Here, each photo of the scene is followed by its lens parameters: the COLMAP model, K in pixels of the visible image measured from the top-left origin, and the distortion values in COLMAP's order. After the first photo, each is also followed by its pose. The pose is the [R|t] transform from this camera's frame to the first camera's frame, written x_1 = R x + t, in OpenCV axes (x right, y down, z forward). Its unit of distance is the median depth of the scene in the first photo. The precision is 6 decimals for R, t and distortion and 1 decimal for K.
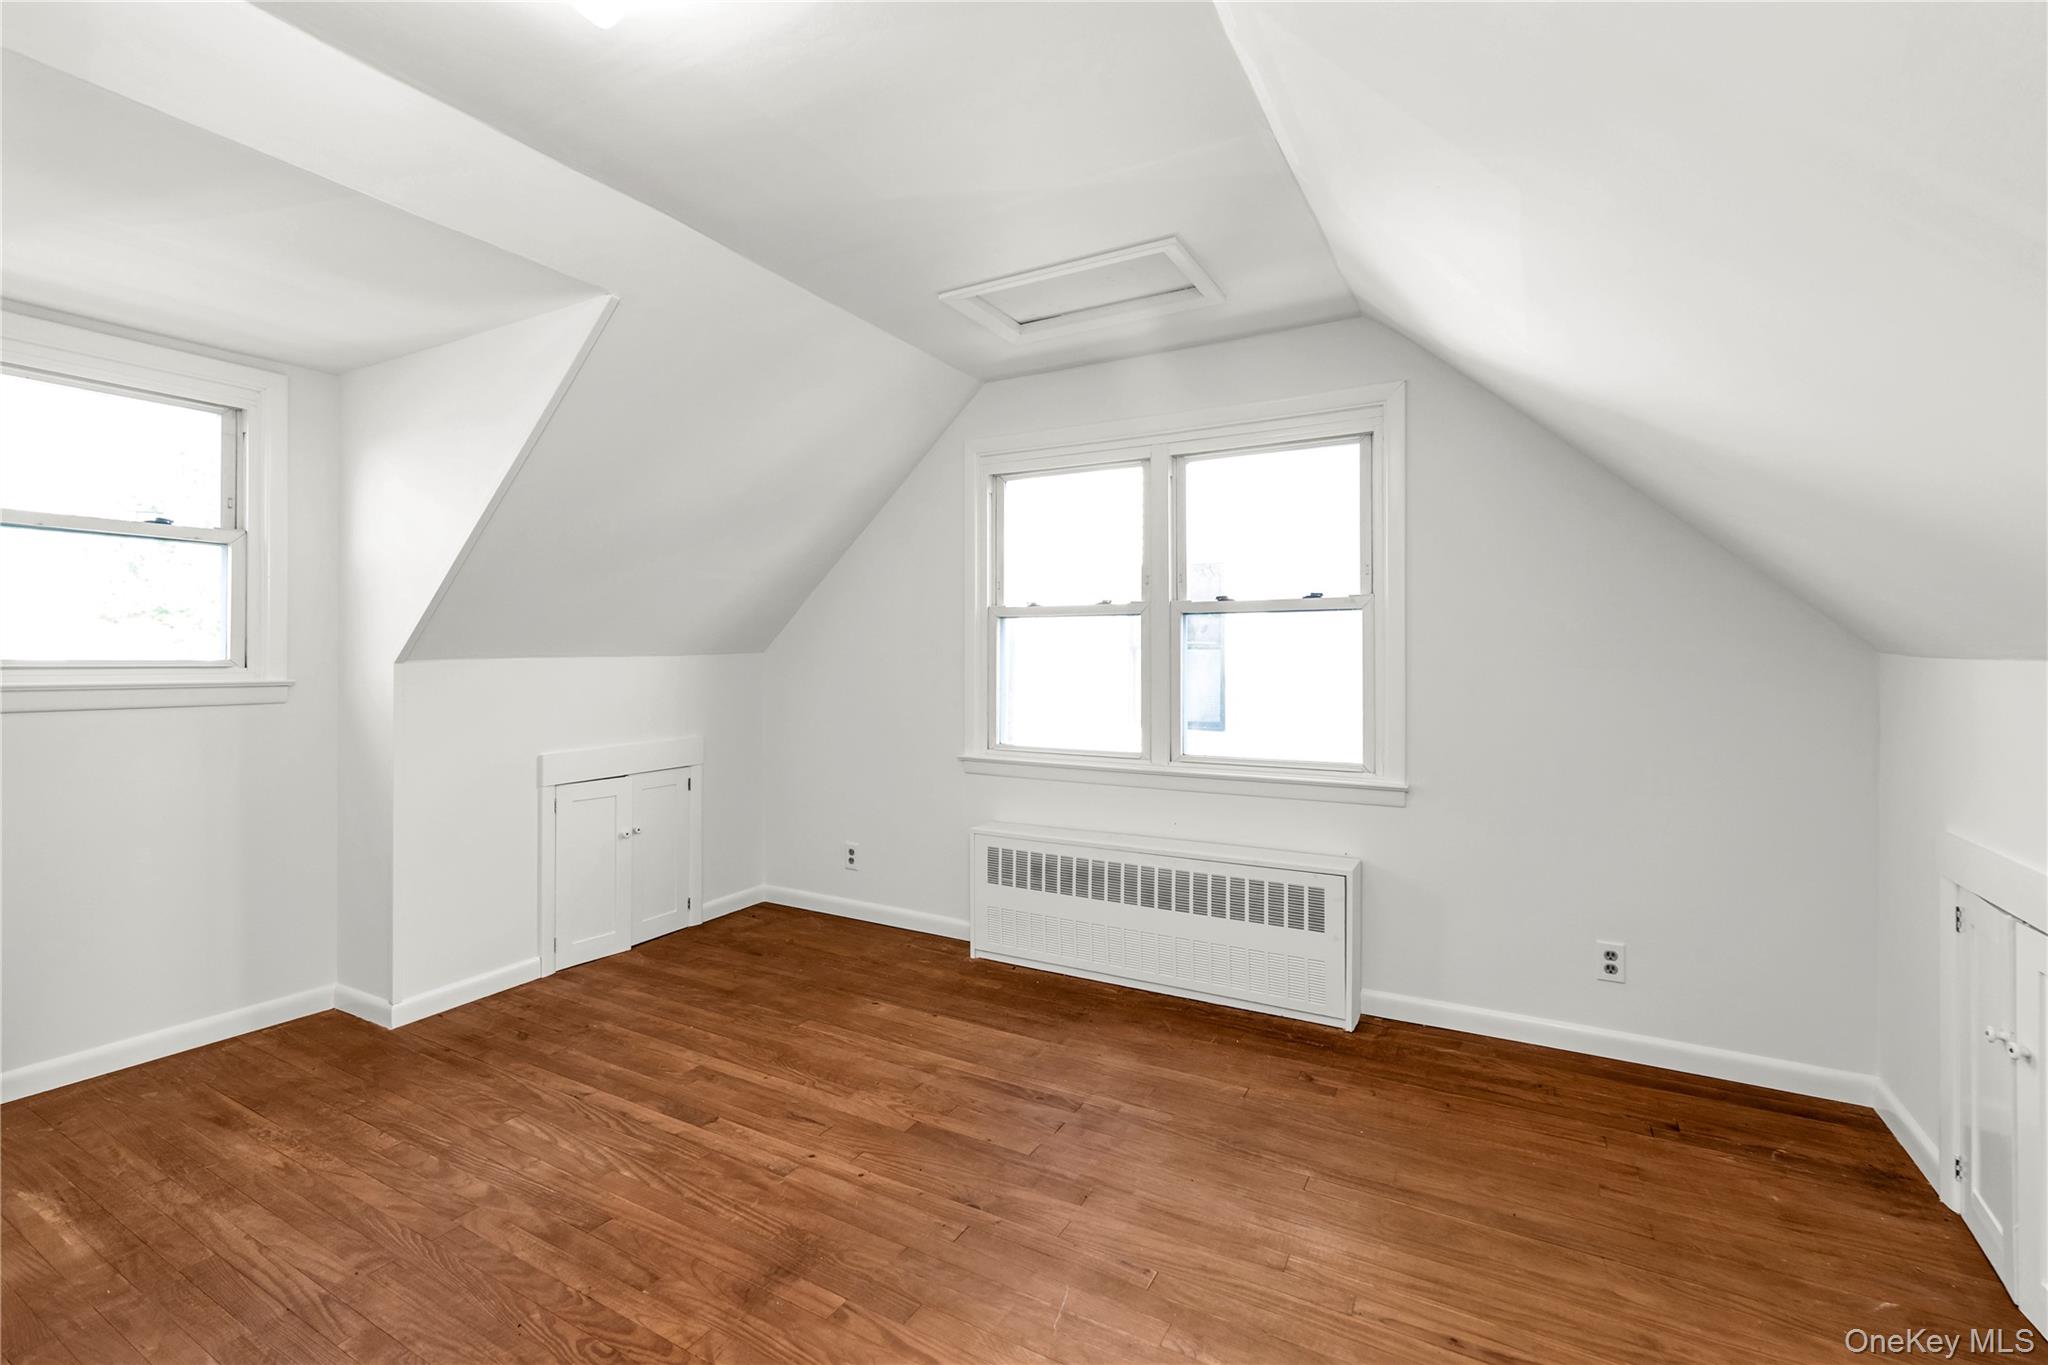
lens RADIAL K [[894.1, 0, 1016.0], [0, 894.1, 664.0], [0, 0, 1]] dist [0.001714, 0.000205]
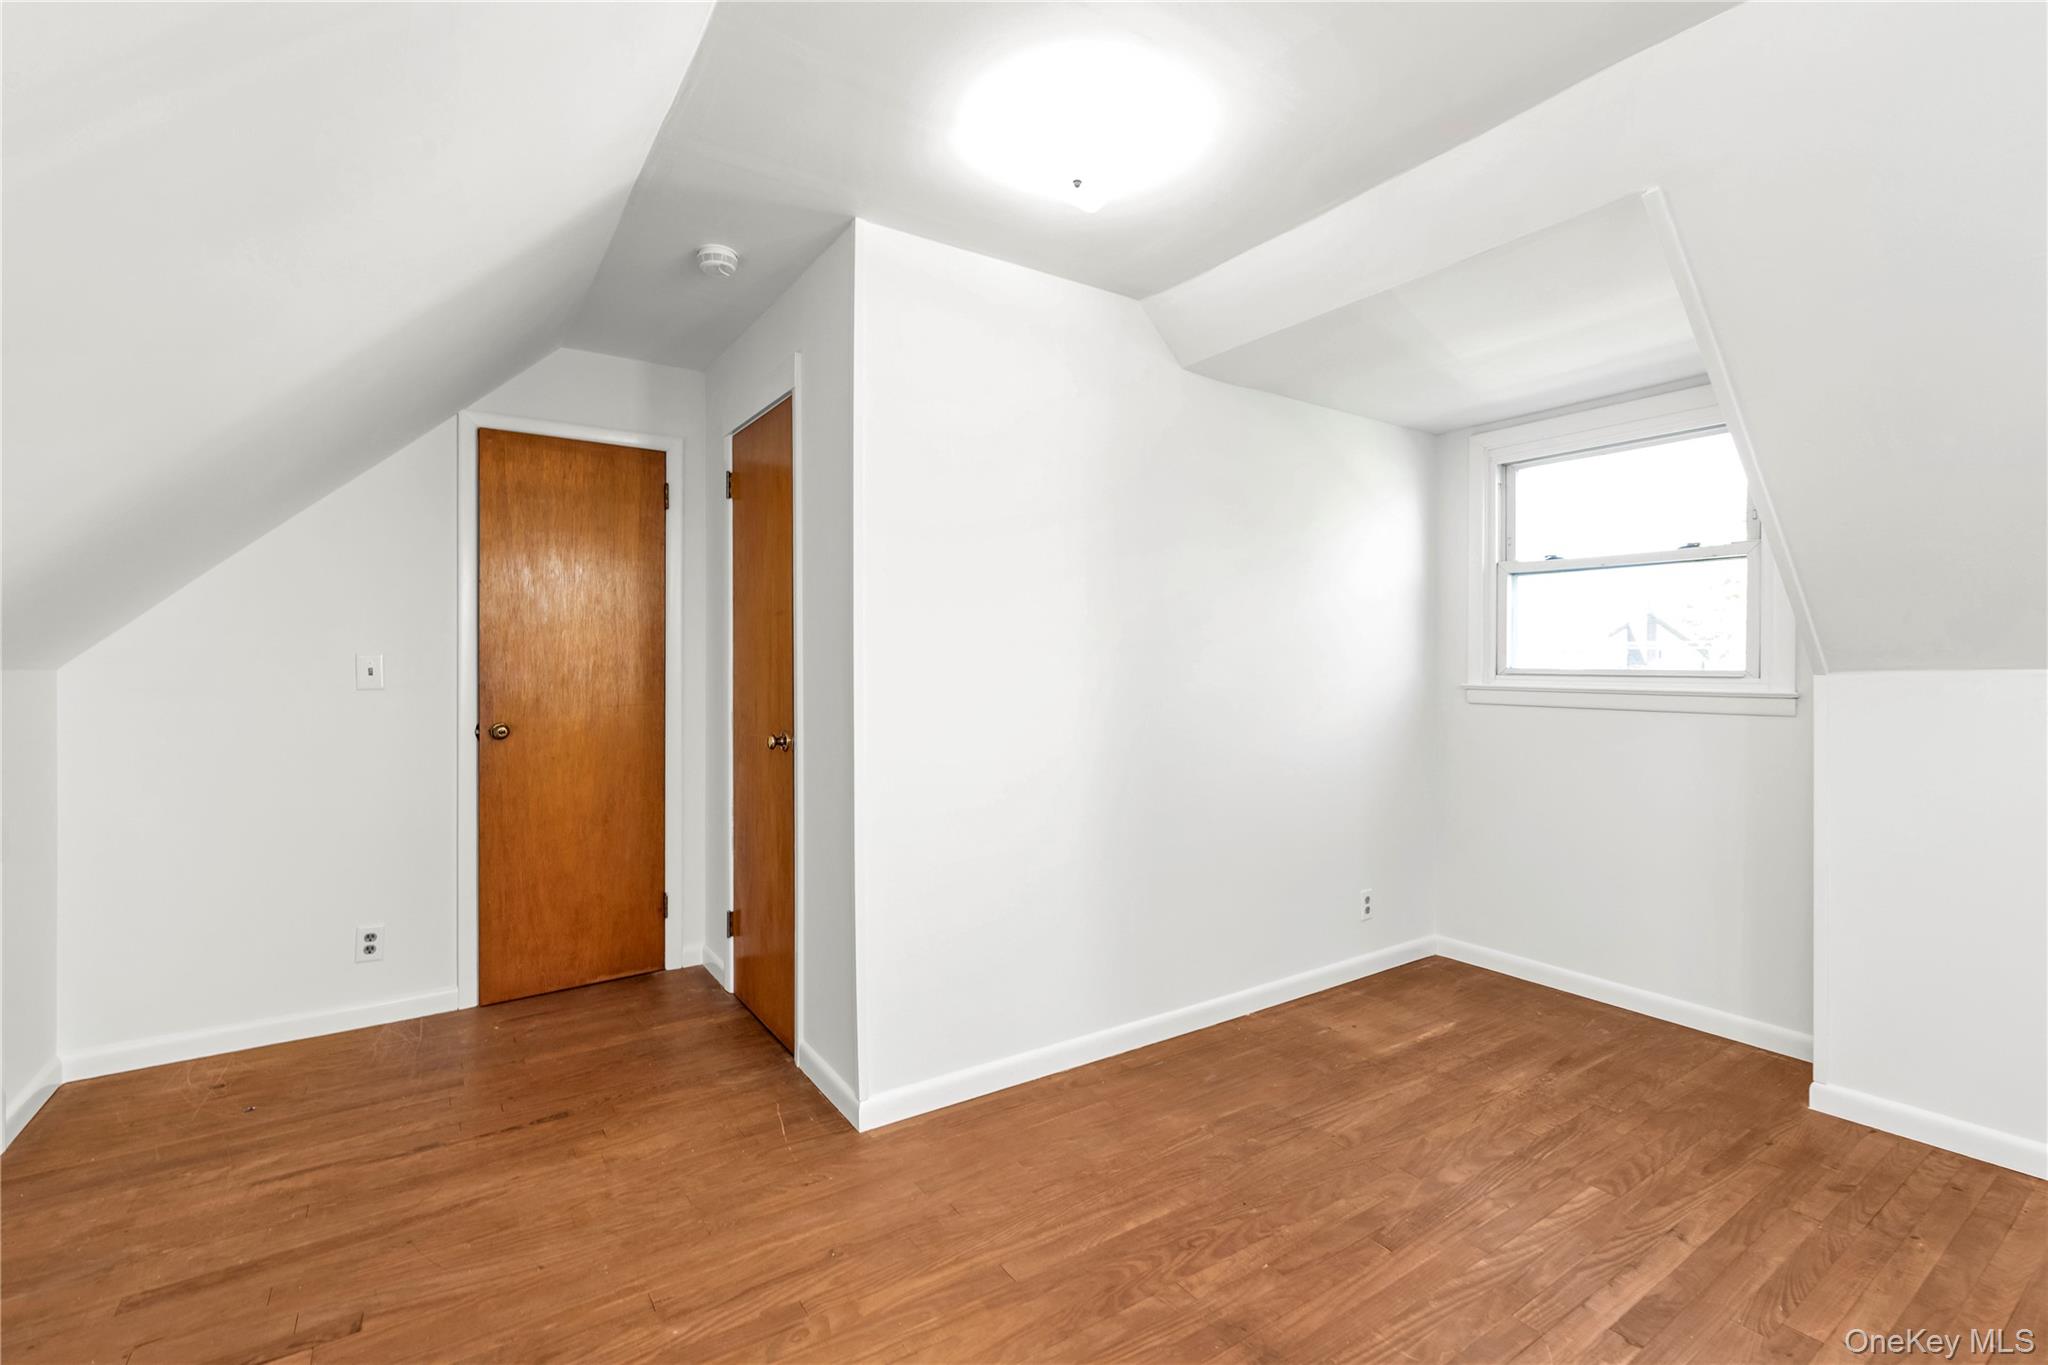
lens RADIAL K [[894.1, 0, 1026.6], [0, 894.1, 676.0], [0, 0, 1]] dist [0.001714, 0.000205]
pose [[-0.436170, 0.009360, -0.899816, 0.483828], [-0.009267, 0.999846, 0.014893, -0.007592], [0.899817, 0.014834, -0.436016, 0.882639]]
